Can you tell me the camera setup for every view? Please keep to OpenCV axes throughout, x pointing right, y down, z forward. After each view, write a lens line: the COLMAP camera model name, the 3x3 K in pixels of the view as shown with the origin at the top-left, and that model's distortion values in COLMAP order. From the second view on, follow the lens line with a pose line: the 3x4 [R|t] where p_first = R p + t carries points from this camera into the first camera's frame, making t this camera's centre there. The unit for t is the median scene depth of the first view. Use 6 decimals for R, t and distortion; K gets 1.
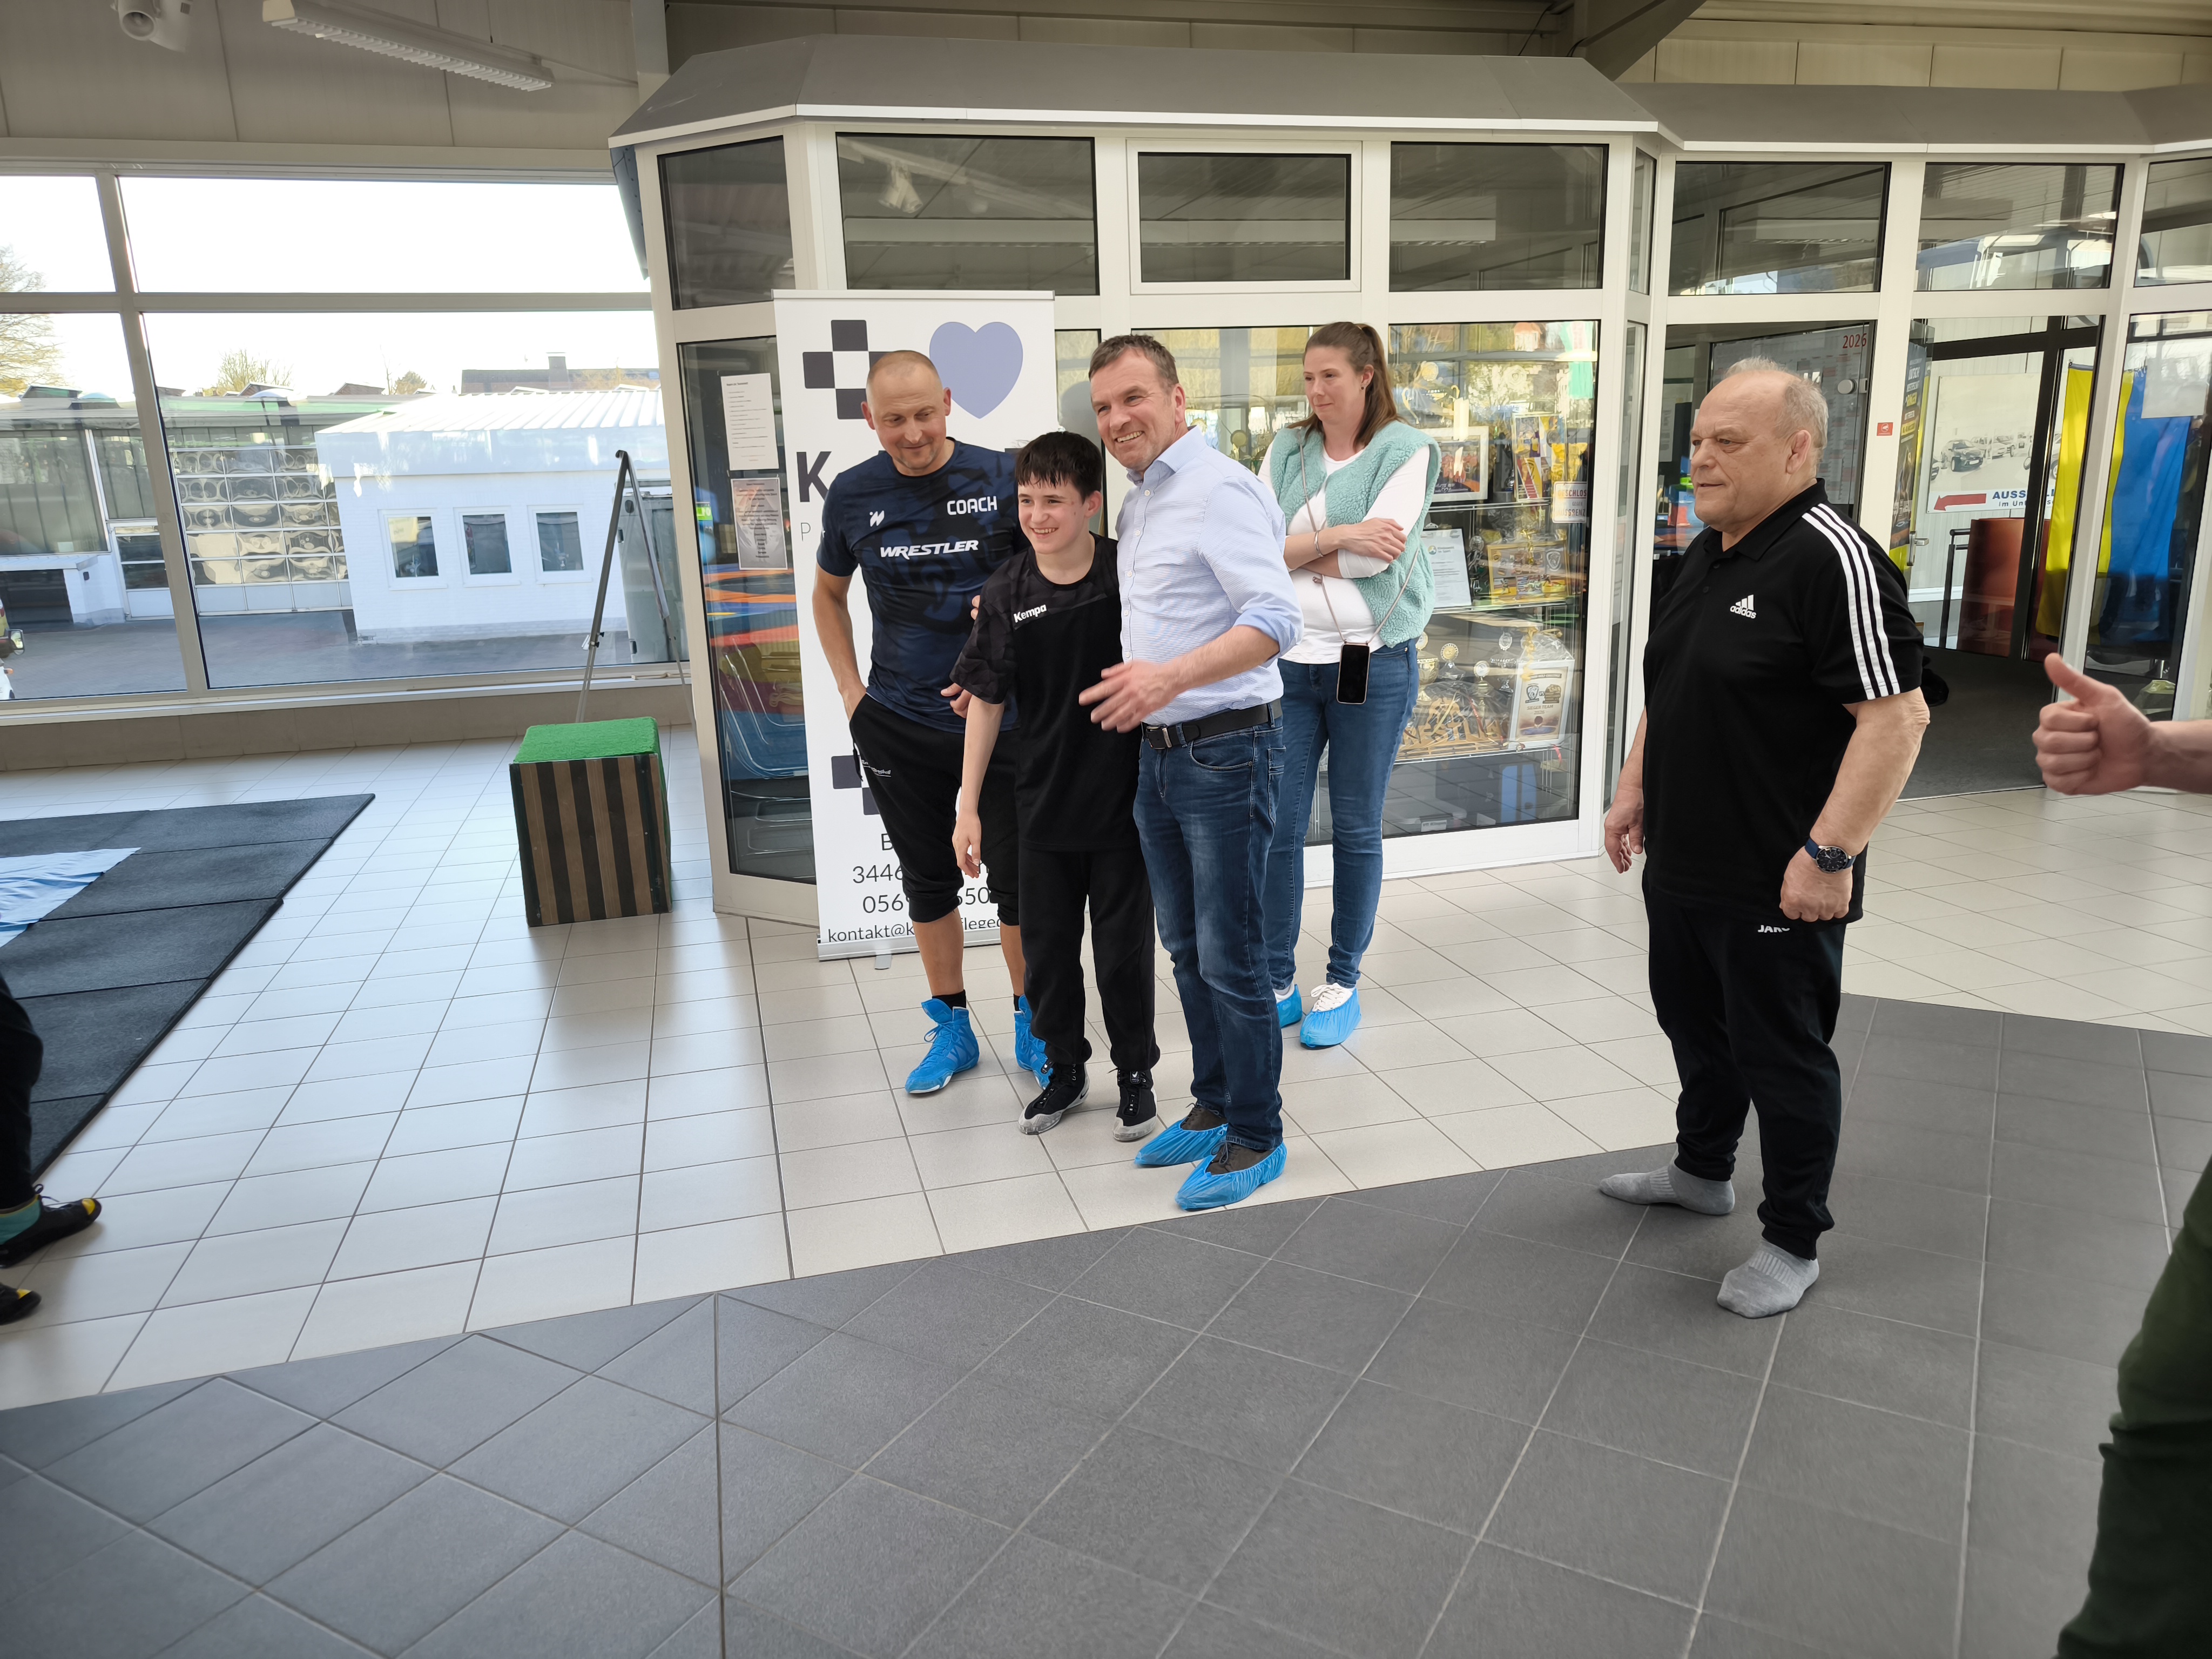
lens RADIAL K [[1554.4, 0, 1127.8], [0, 1554.4, 843.5], [0, 0, 1]] dist [0.042477, -0.026630]
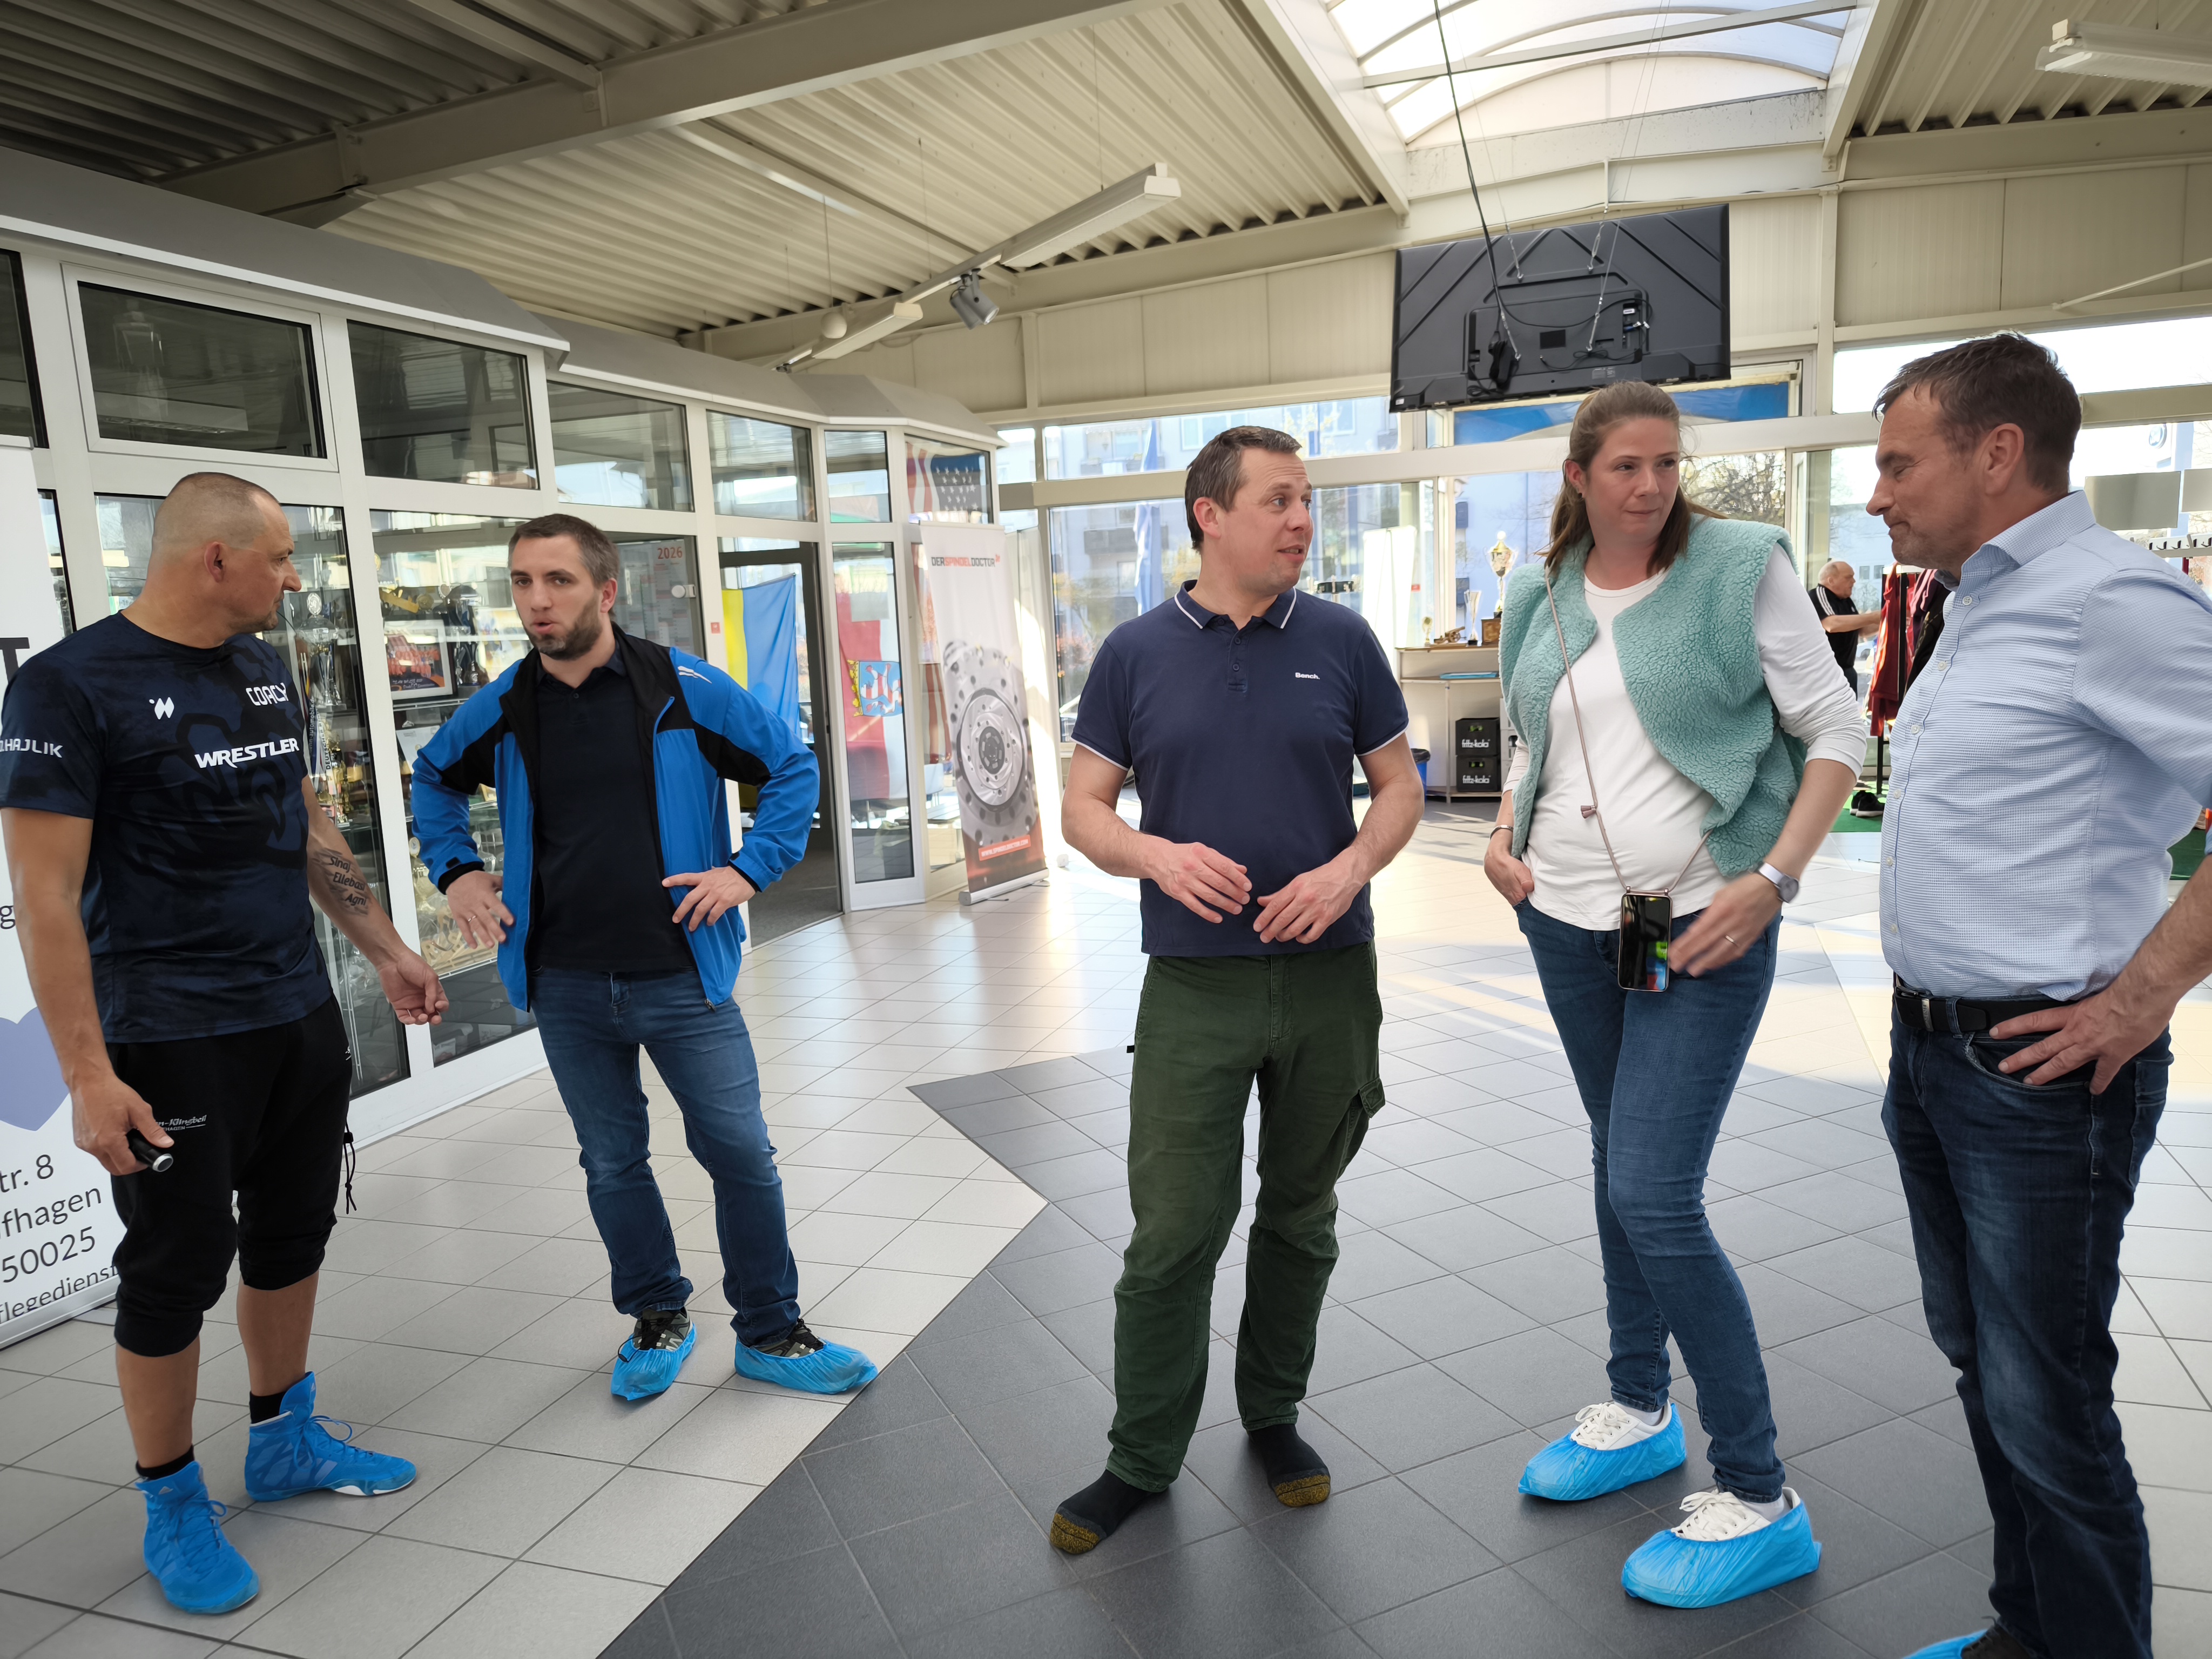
lens RADIAL K [[1554.4, 0, 1103.8], [0, 1554.4, 841.3], [0, 0, 1]] dist [0.042477, -0.026630]
pose [[0.568877, -0.113848, 0.814505, -0.321660], [0.224072, 0.974361, -0.020307, -0.024305], [-0.791310, 0.194059, 0.579802, 0.145762]]
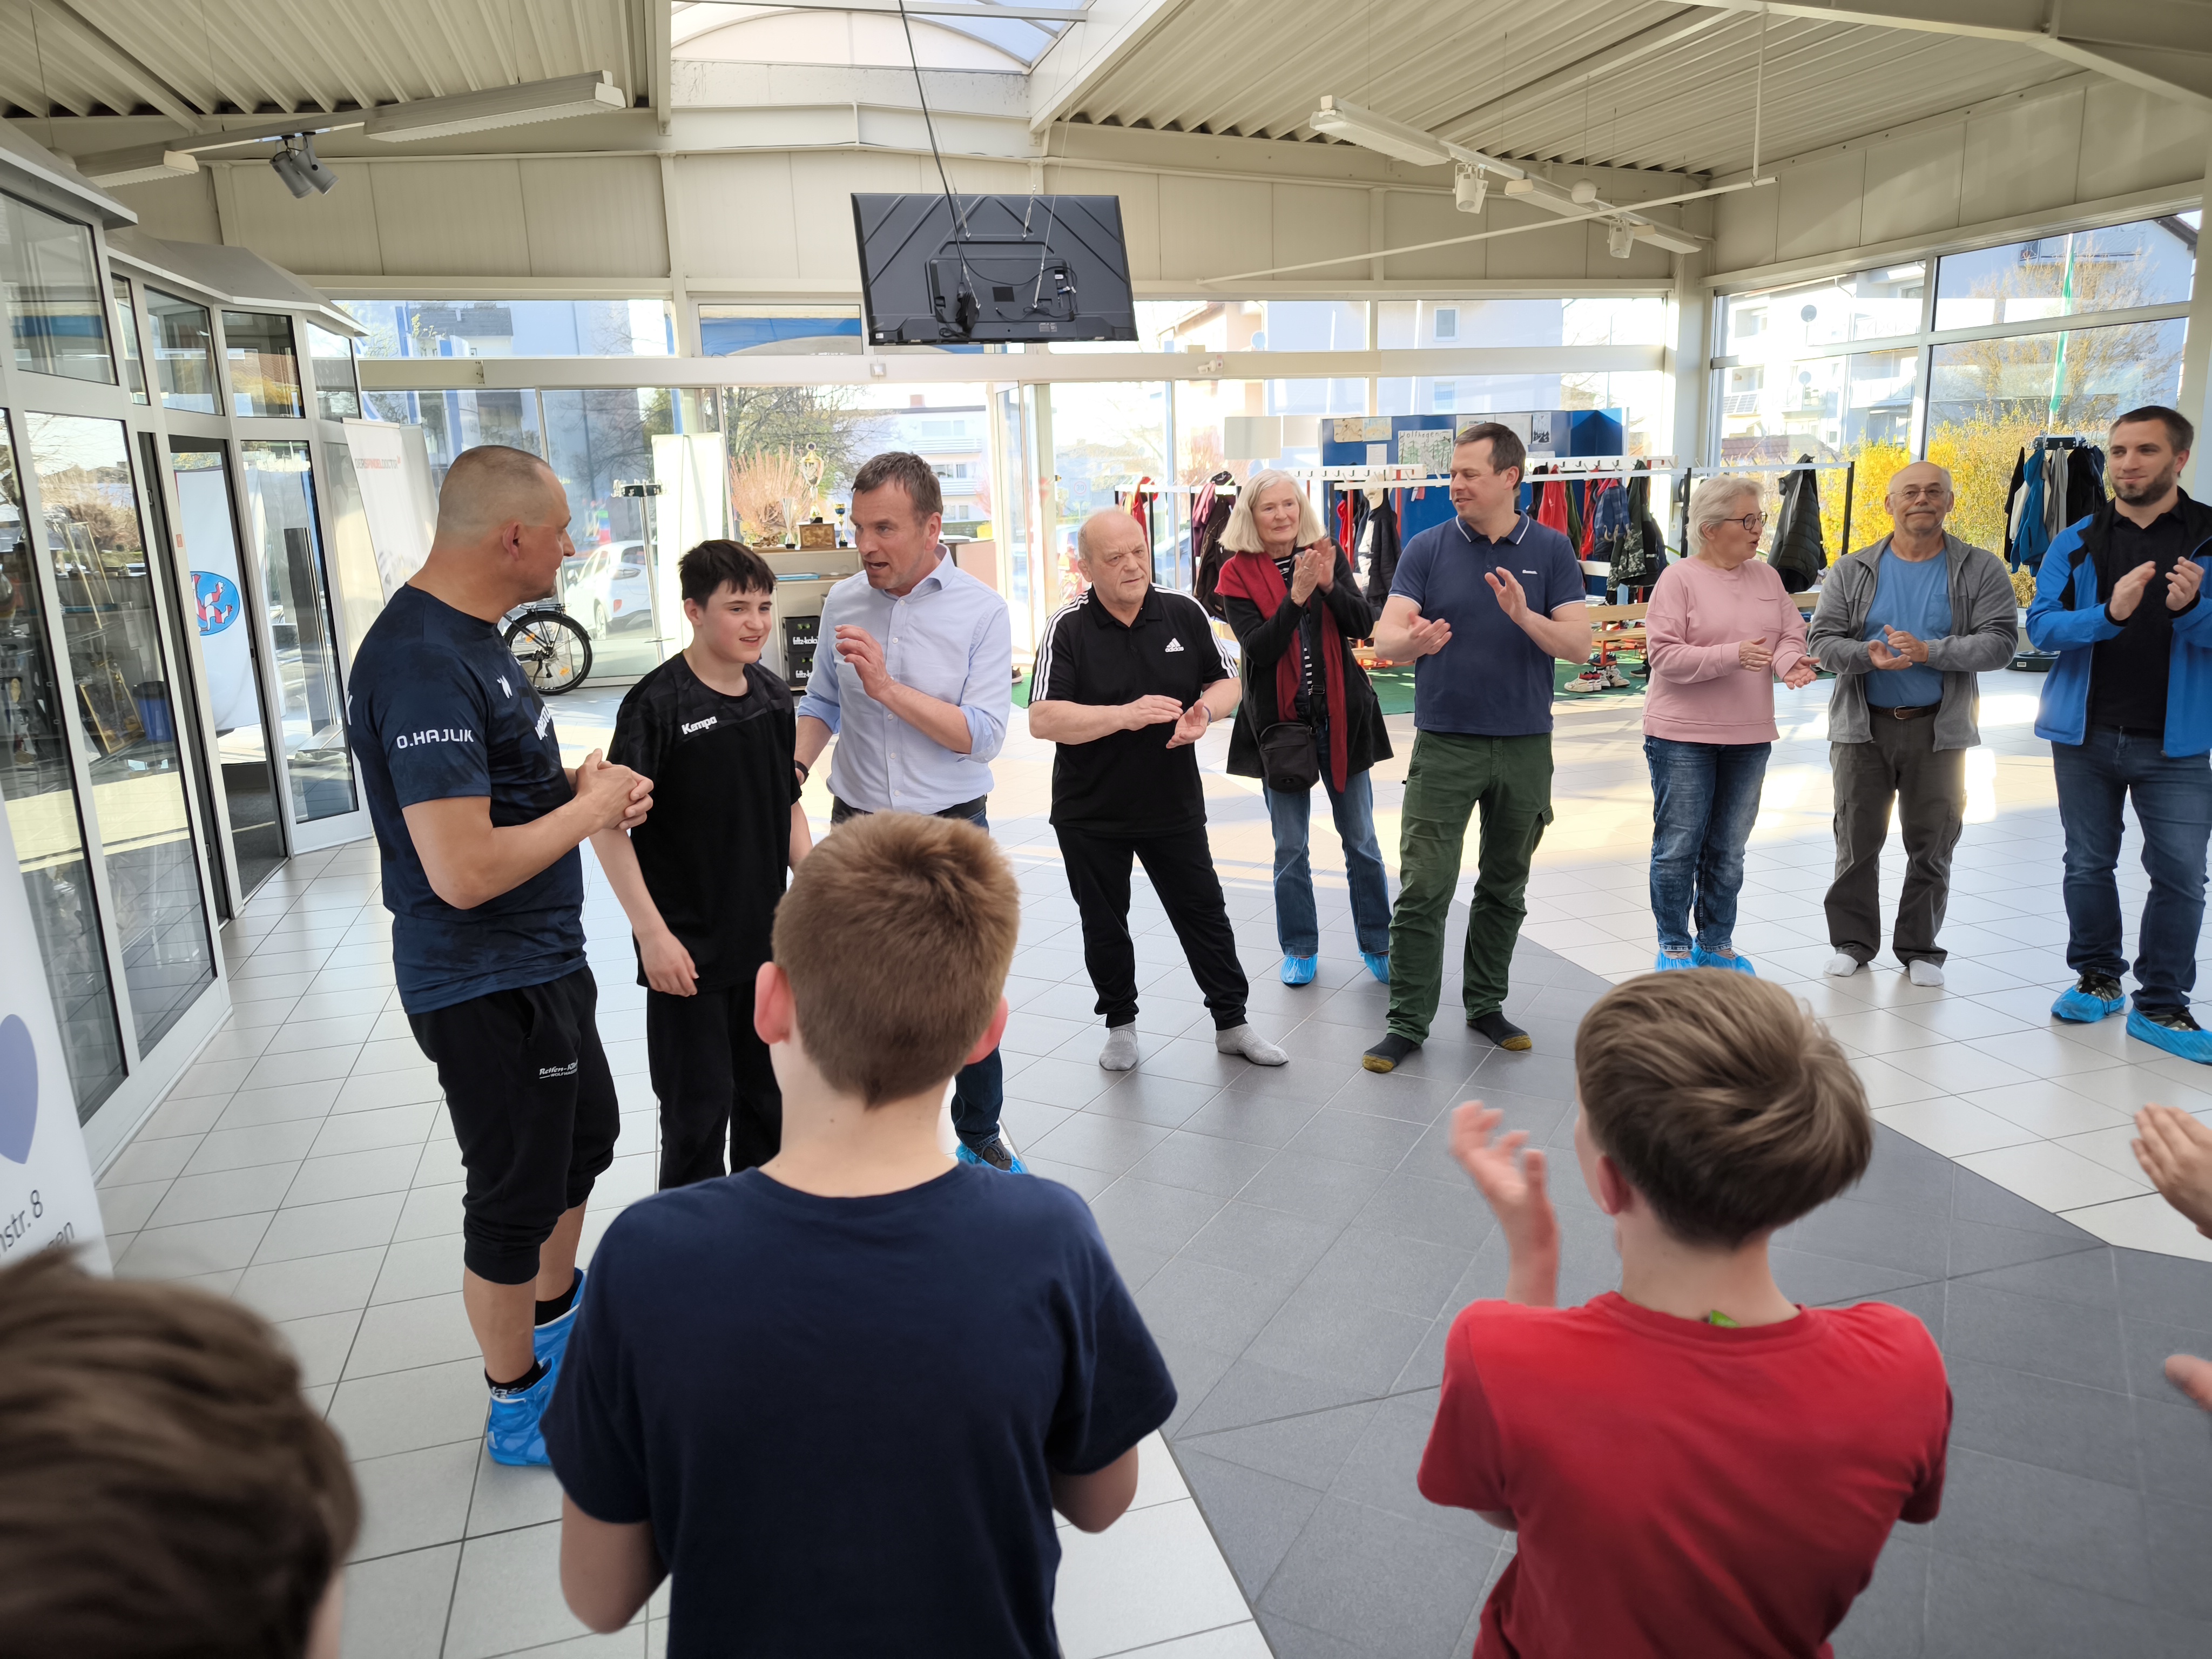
lens RADIAL K [[1554.4, 0, 1121.4], [0, 1554.4, 830.6], [0, 0, 1]] dist [0.042477, -0.026630]
pose [[-0.010234, -0.195169, 0.980716, -0.587143], [0.268818, 0.944126, 0.190693, -0.123125], [-0.963137, 0.265586, 0.042803, 0.447606]]
